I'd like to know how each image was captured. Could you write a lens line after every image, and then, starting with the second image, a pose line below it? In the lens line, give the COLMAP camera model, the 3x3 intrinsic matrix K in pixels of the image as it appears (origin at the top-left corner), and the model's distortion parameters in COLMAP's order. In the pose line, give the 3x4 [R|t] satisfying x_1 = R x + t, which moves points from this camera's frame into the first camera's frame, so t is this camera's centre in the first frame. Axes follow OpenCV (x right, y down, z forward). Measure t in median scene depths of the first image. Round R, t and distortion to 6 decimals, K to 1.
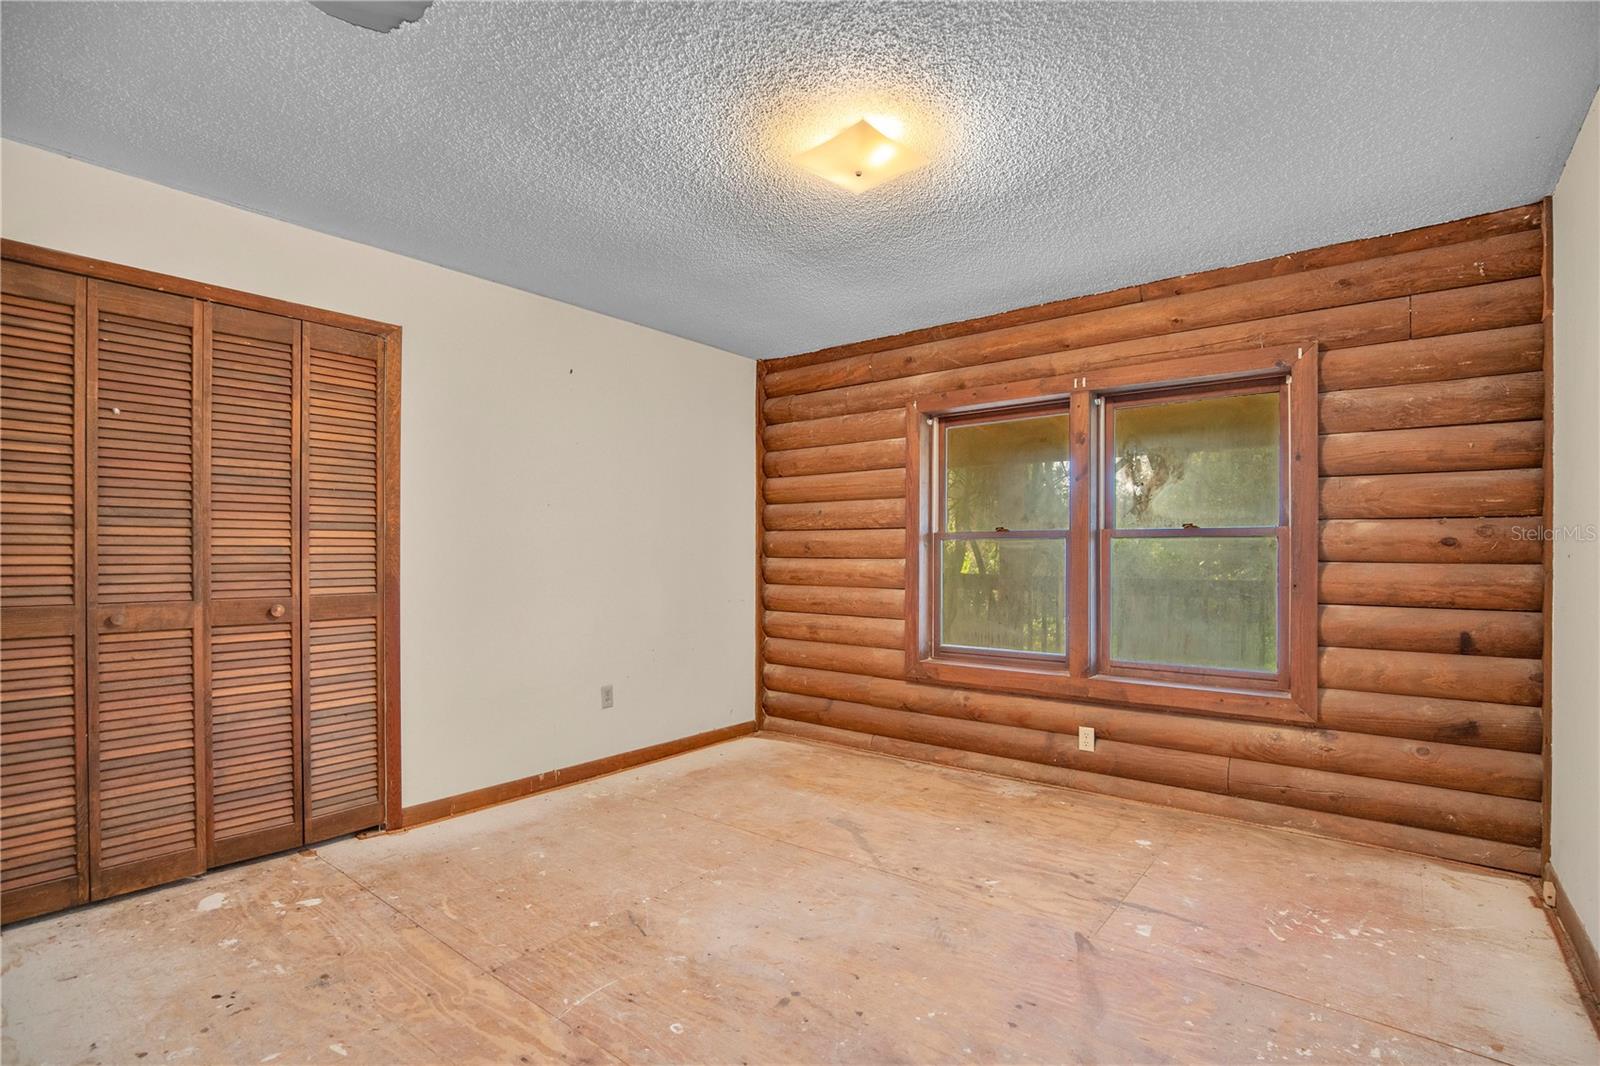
lens RADIAL K [[759.9, 0, 804.2], [0, 759.9, 542.8], [0, 0, 1]] dist [-0.024088, -0.000127]
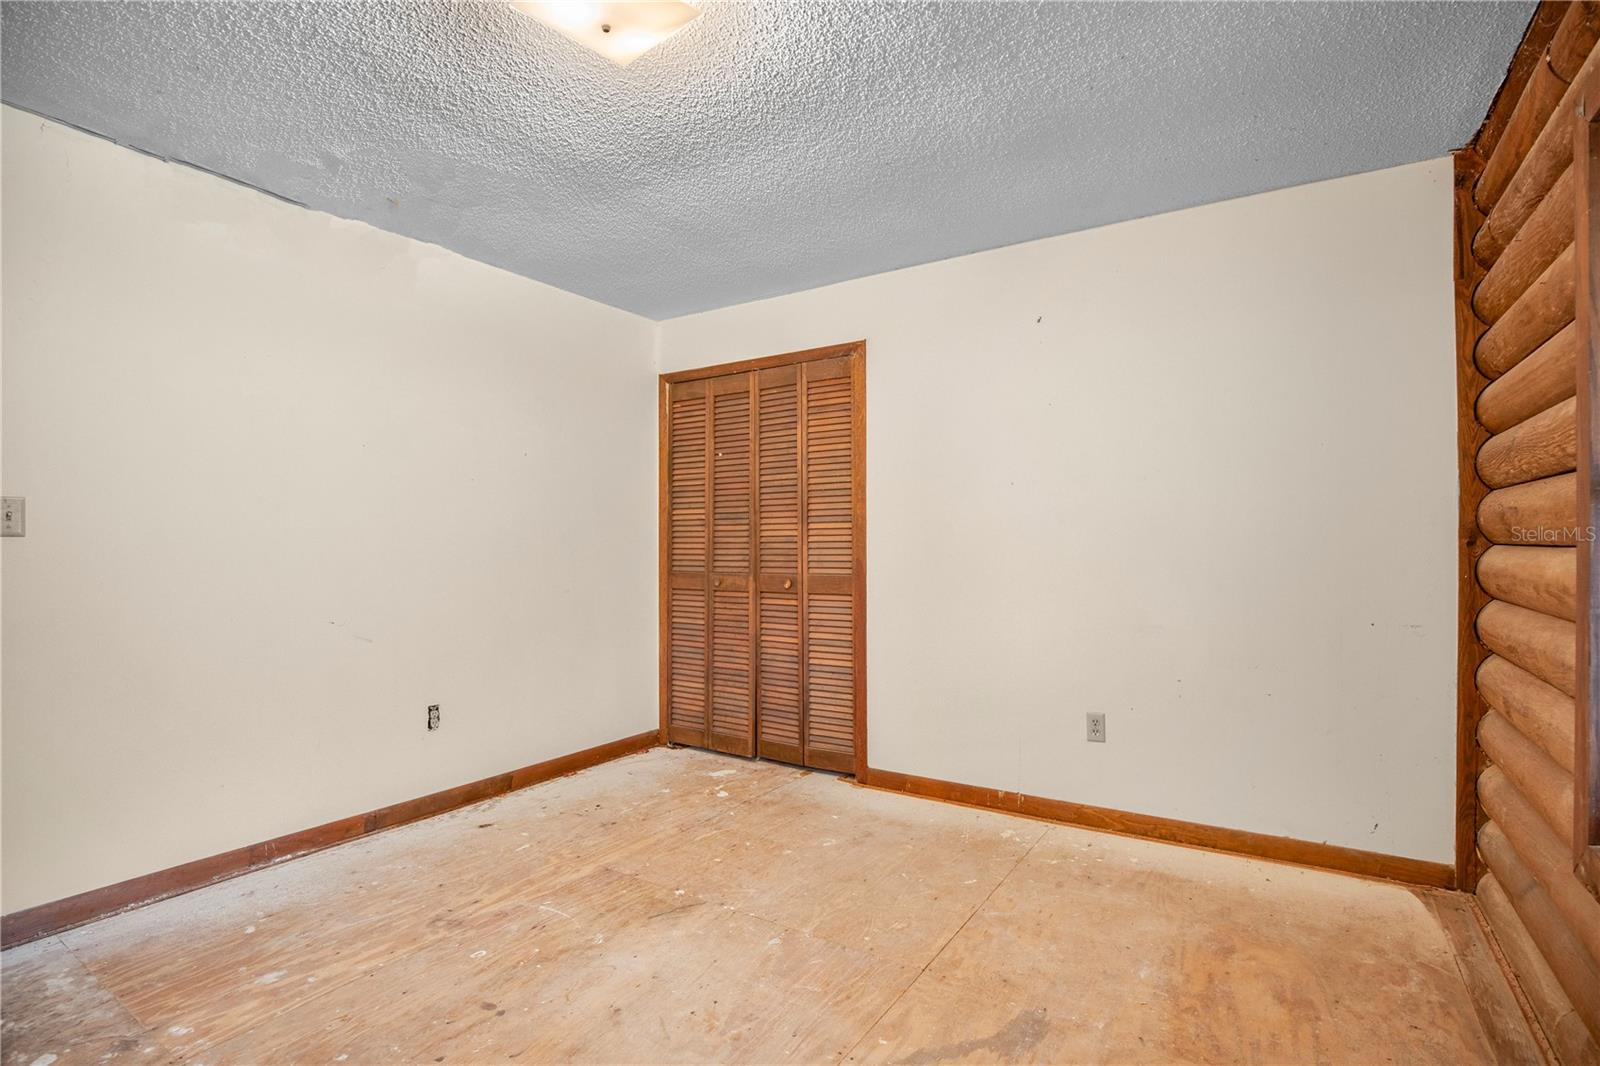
lens RADIAL K [[759.9, 0, 801.3], [0, 759.9, 535.4], [0, 0, 1]] dist [-0.024088, -0.000127]
pose [[0.096580, -0.009033, -0.995284, 0.619768], [0.020178, 0.999771, -0.007116, 0.012383], [0.995121, -0.019395, 0.096740, 0.837179]]
